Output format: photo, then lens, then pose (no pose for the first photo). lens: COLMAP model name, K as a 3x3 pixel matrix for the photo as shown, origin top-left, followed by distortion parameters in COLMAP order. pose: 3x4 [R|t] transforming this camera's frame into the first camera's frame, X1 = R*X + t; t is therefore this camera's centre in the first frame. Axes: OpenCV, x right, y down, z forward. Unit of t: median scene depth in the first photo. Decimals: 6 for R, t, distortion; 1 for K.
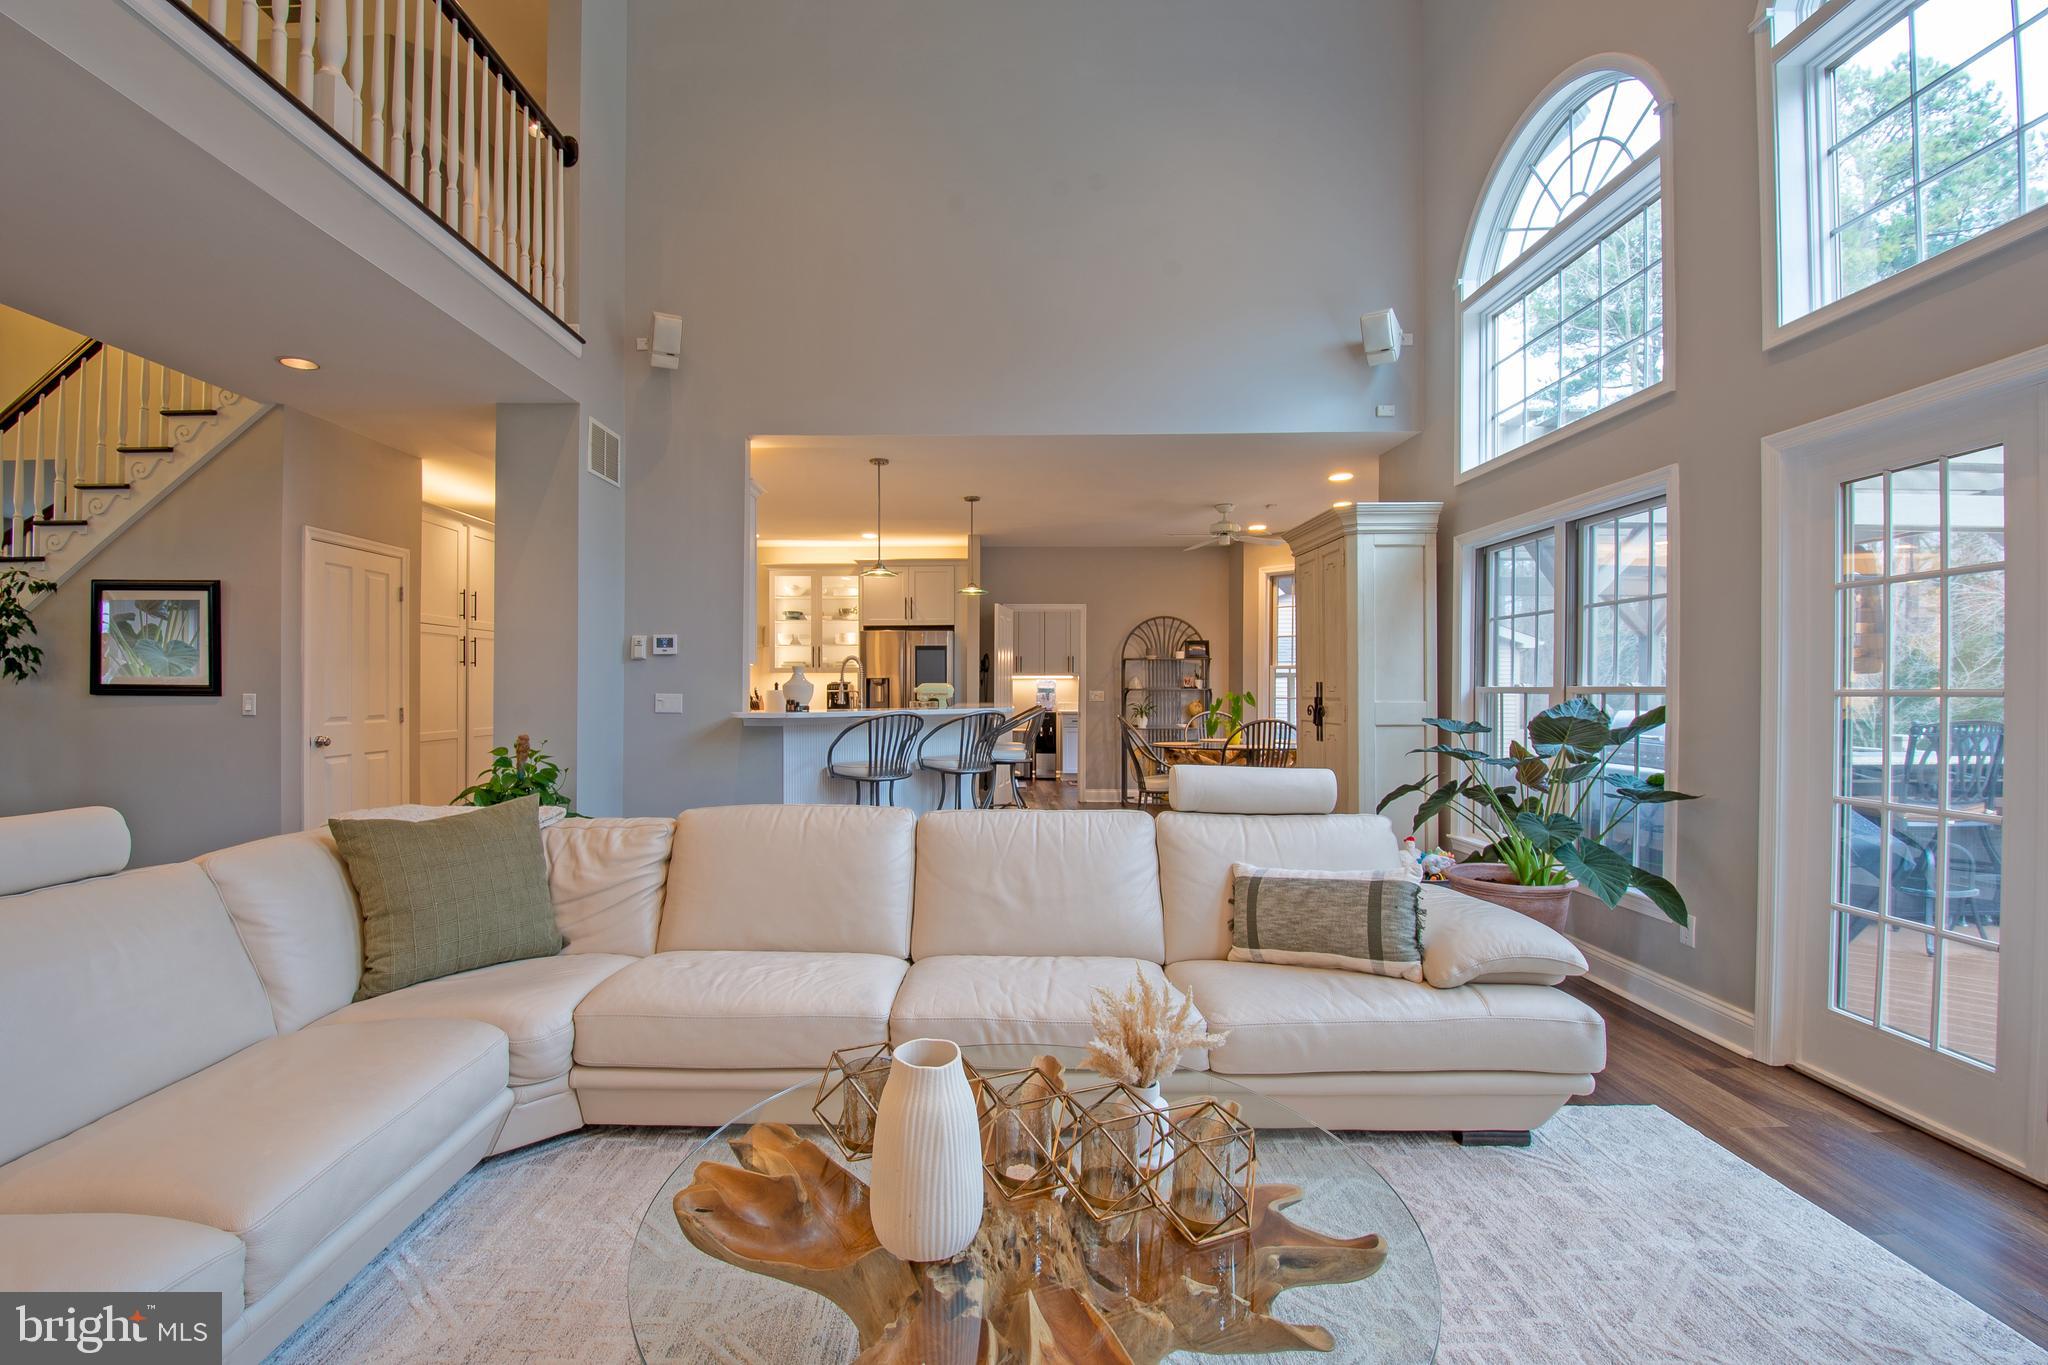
lens RADIAL K [[895.5, 0, 987.8], [0, 895.5, 699.7], [0, 0, 1]] dist [-0.012360, -0.005235]
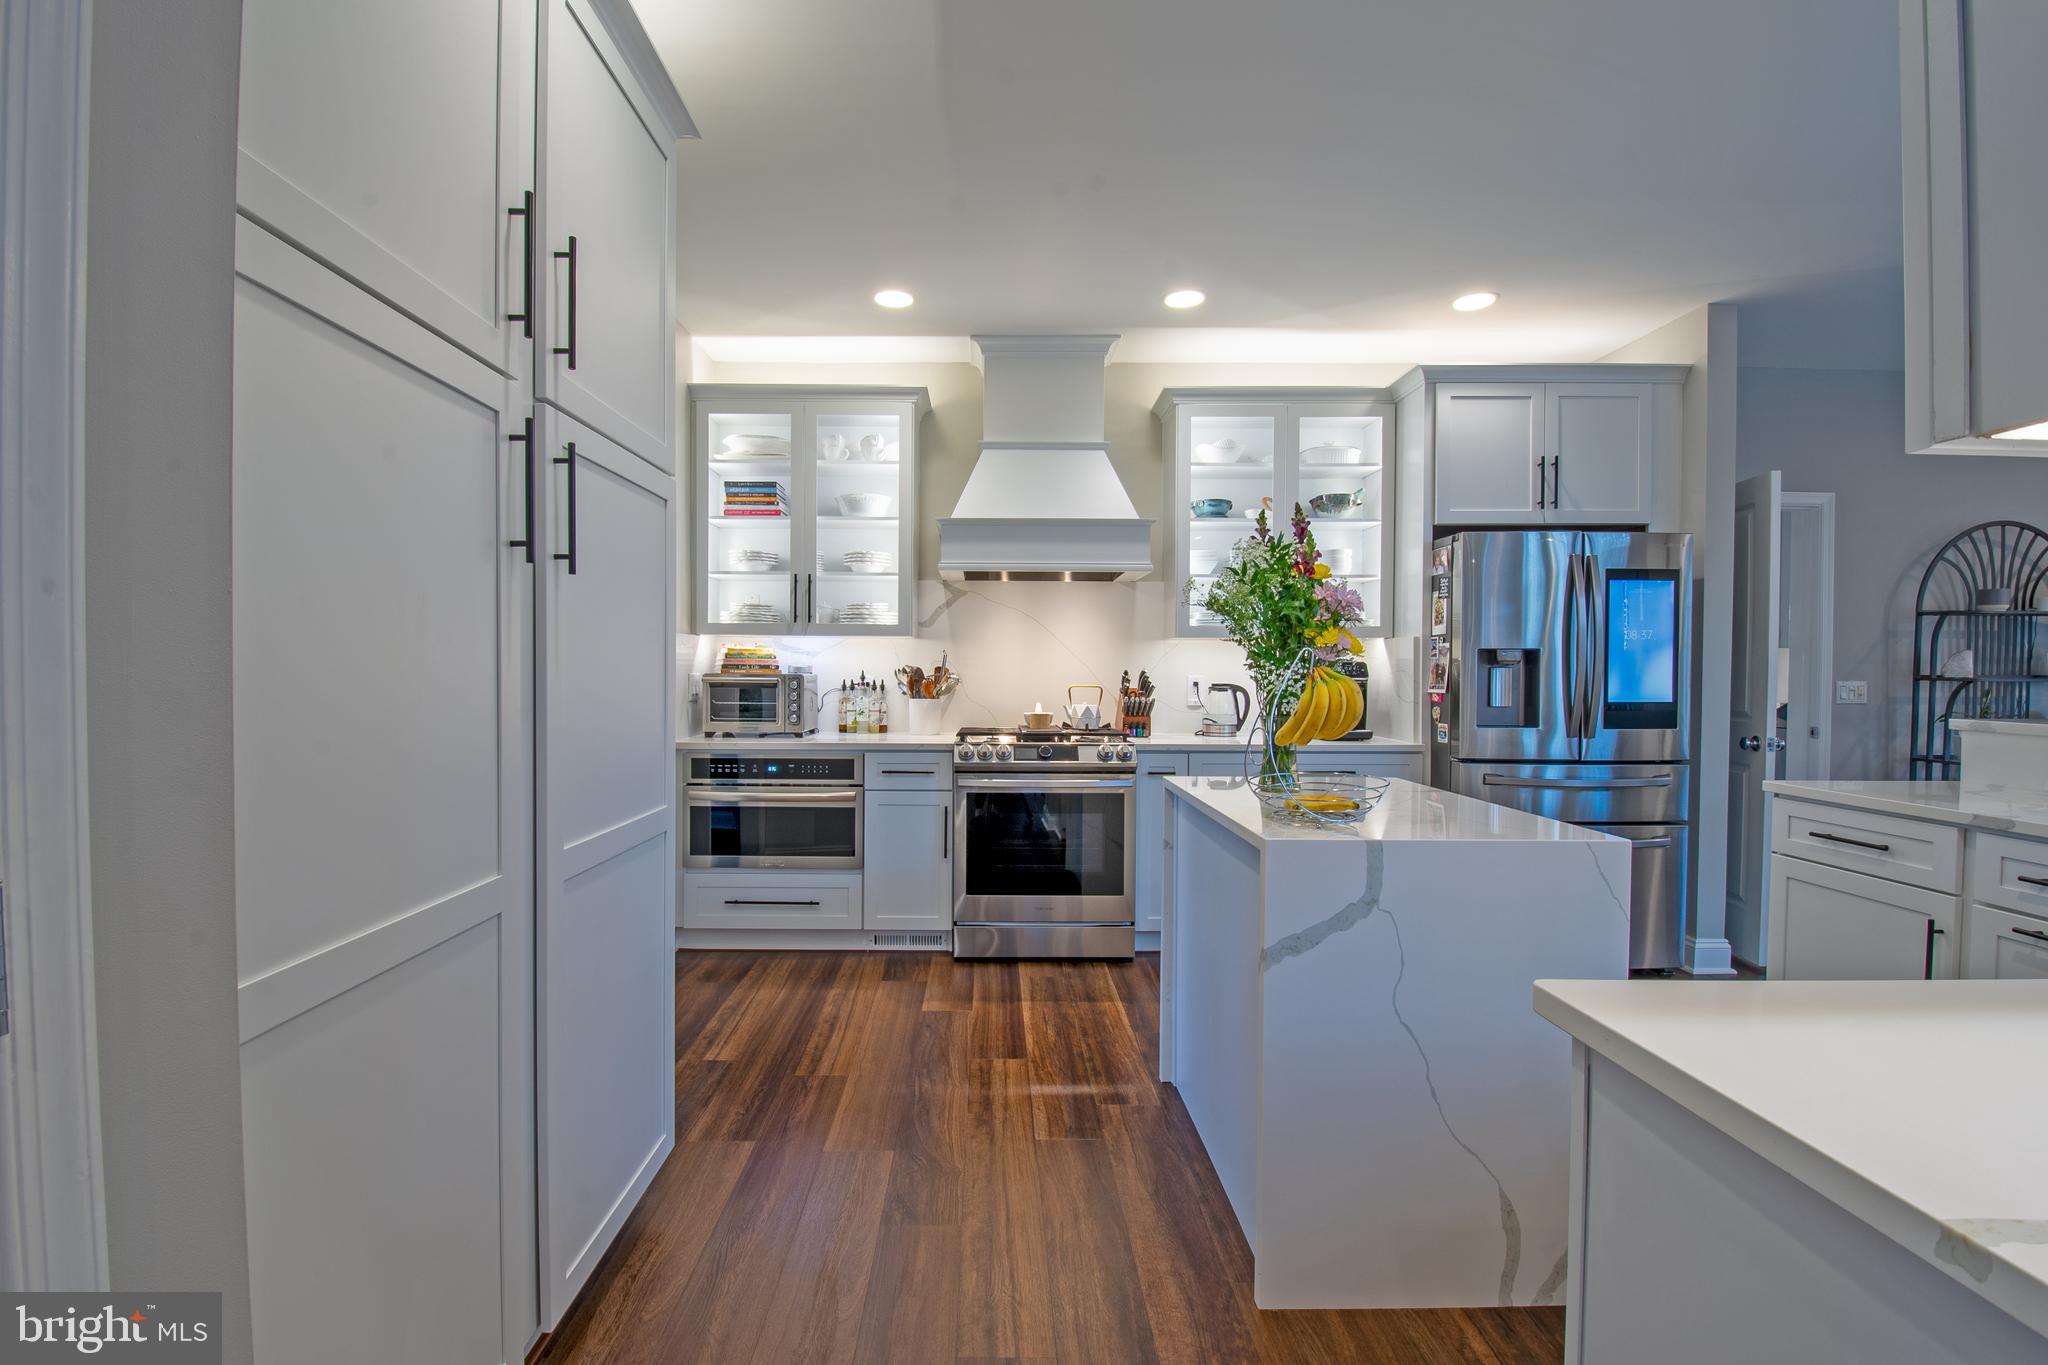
lens RADIAL K [[895.5, 0, 981.7], [0, 895.5, 685.0], [0, 0, 1]] dist [-0.012360, -0.005235]
pose [[0.999964, 0.004532, 0.007171, -0.341622], [-0.004562, 0.999981, 0.004209, -0.007805], [-0.007151, -0.004241, 0.999965, 0.561103]]
